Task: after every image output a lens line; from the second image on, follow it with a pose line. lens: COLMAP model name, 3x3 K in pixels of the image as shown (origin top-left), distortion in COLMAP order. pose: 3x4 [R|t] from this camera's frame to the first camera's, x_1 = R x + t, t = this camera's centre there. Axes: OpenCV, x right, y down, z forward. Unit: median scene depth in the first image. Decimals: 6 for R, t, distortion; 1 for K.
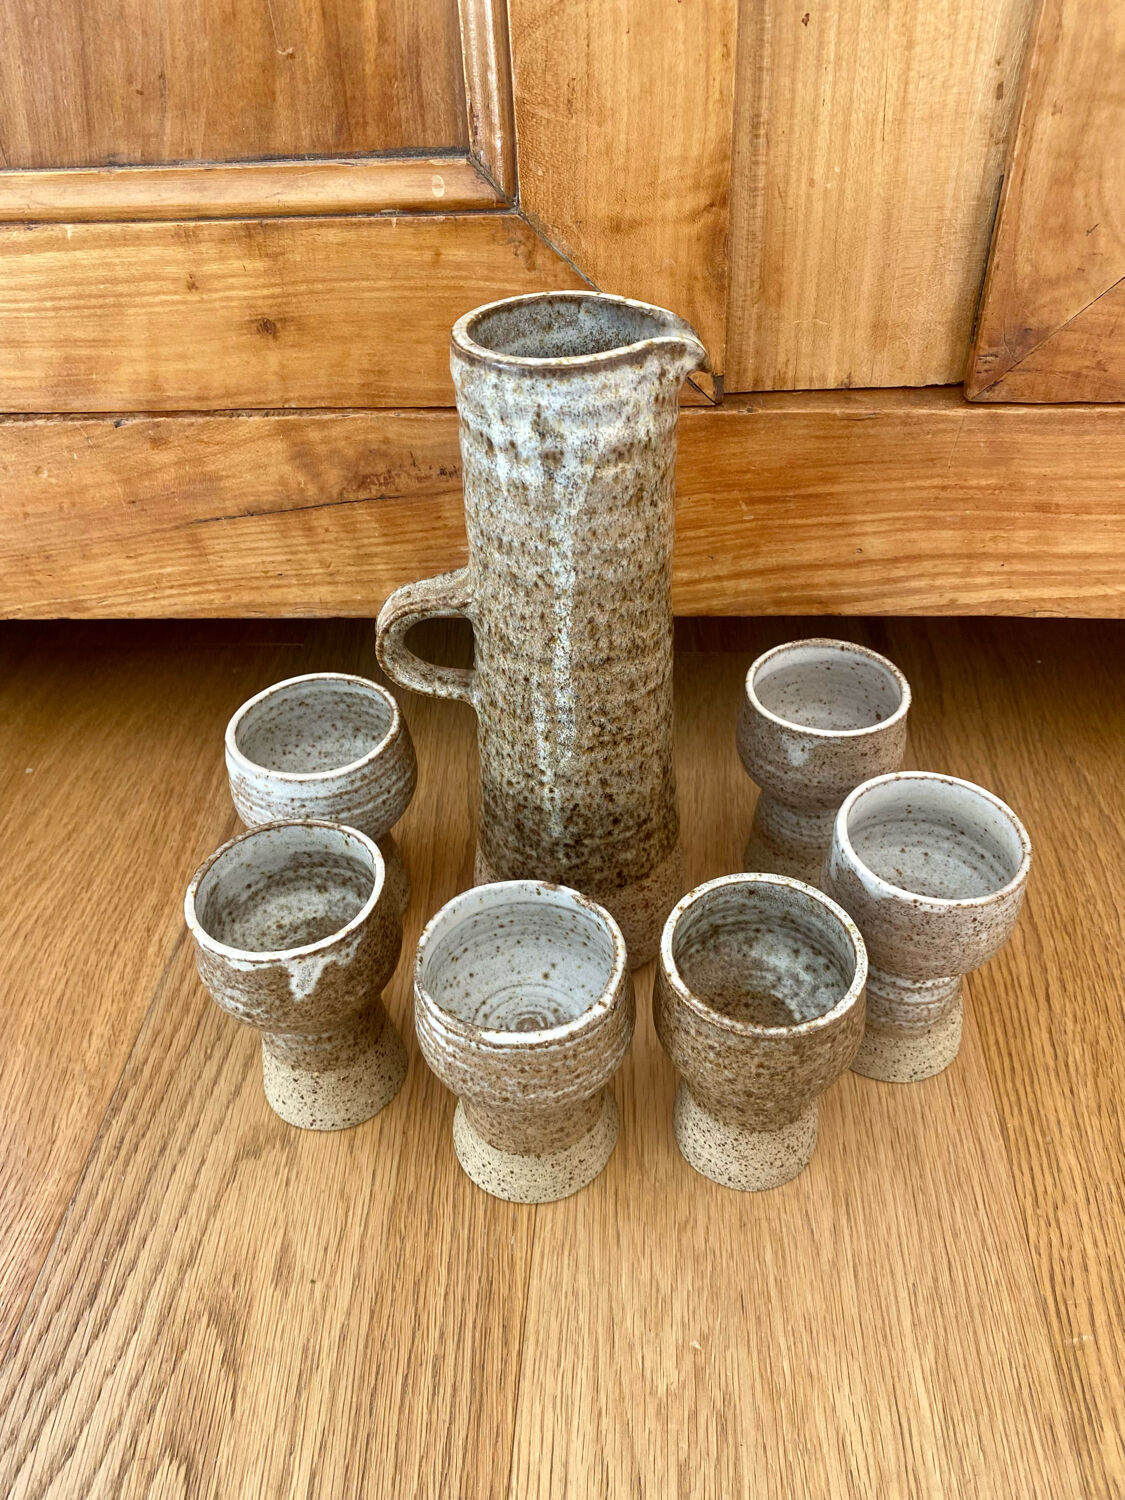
lens RADIAL K [[1170.0, 0, 554.6], [0, 1170.0, 756.5], [0, 0, 1]] dist [0.002717, 0.005034]
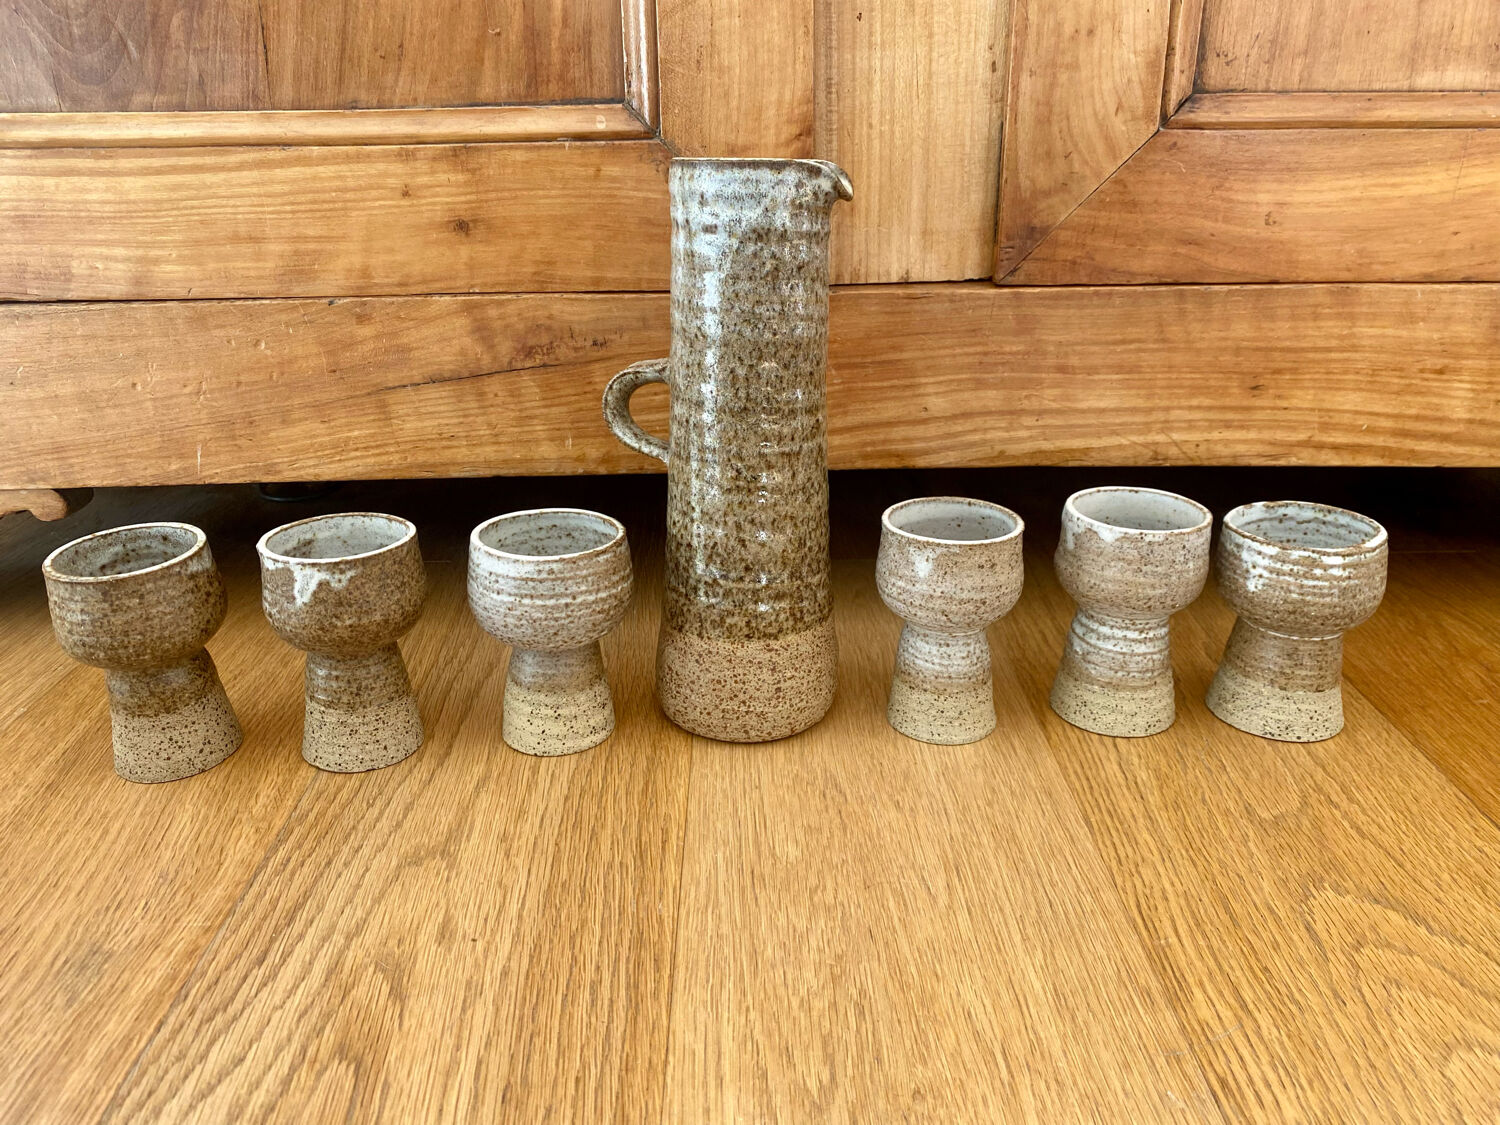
lens RADIAL K [[1170.0, 0, 750.0], [0, 1170.0, 562.5], [0, 0, 1]] dist [0.002717, 0.005034]
pose [[0.995882, 0.000943, 0.090659, -0.051648], [0.028587, 0.945674, -0.323856, 0.463930], [-0.086039, 0.325114, 0.941753, -0.138797]]
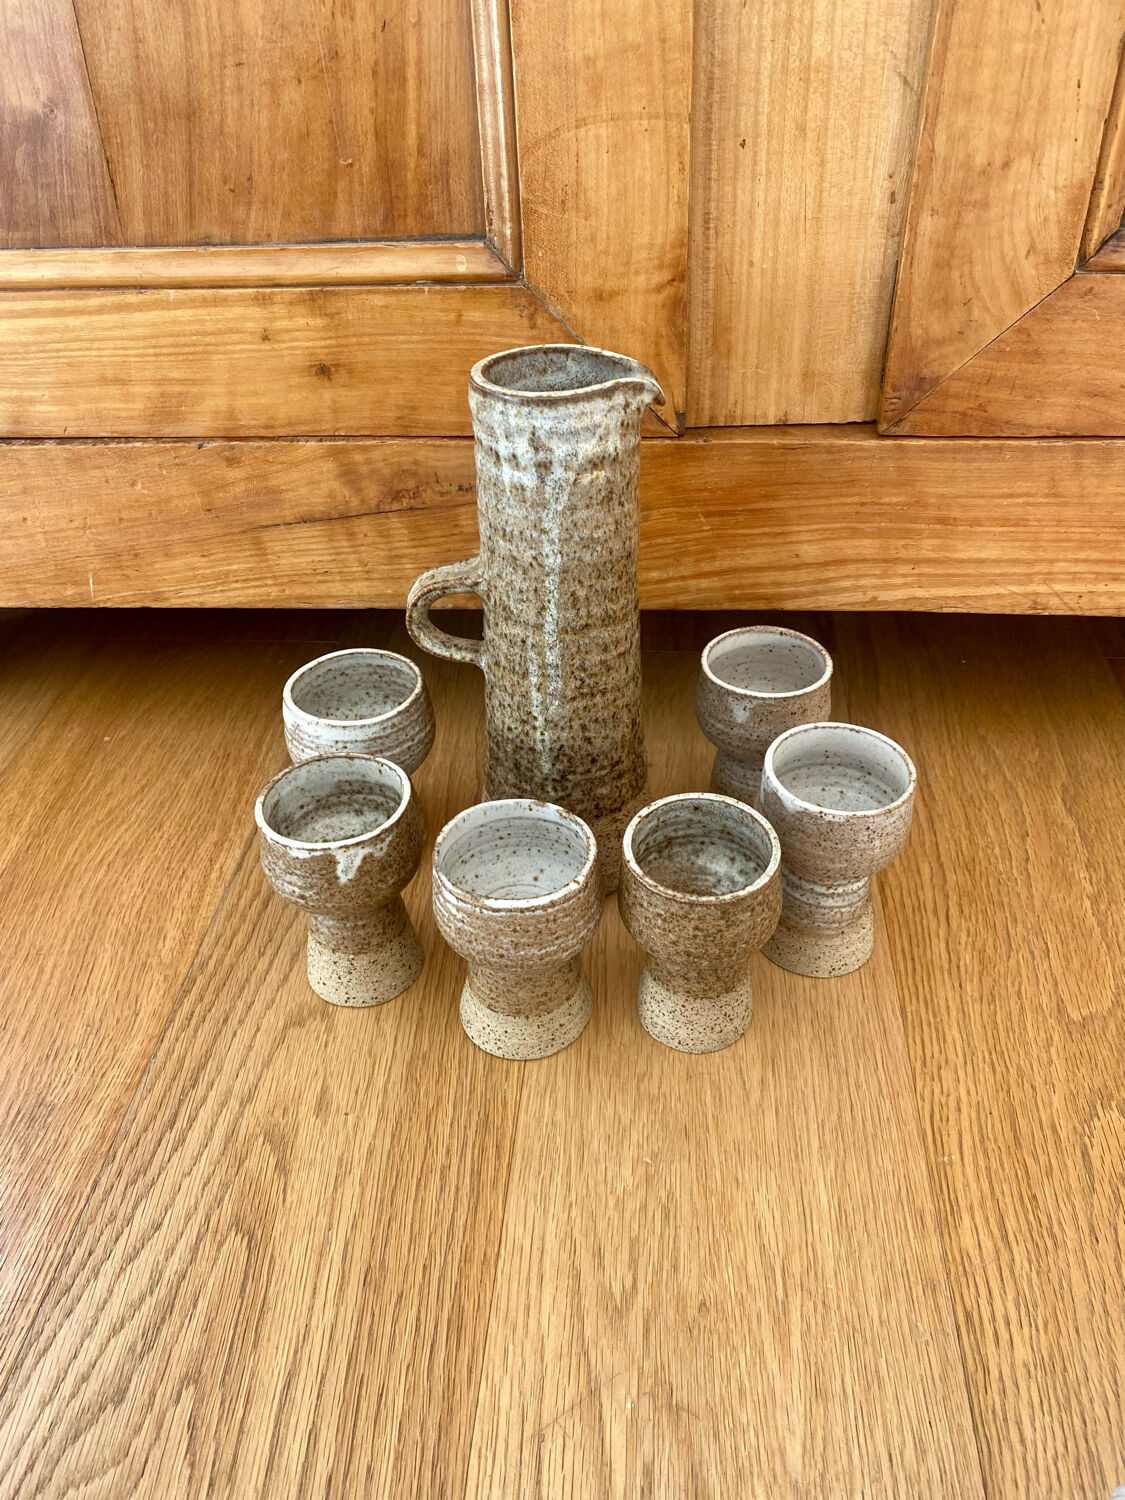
lens RADIAL K [[1163.9, 0, 554.3], [0, 1163.9, 753.9], [0, 0, 1]] dist [0.033633, -0.054342]
pose [[0.999867, 0.013929, -0.008529, 0.022034], [-0.014322, 0.998754, -0.047813, 0.115338], [0.007853, 0.047929, 0.998820, -0.266311]]
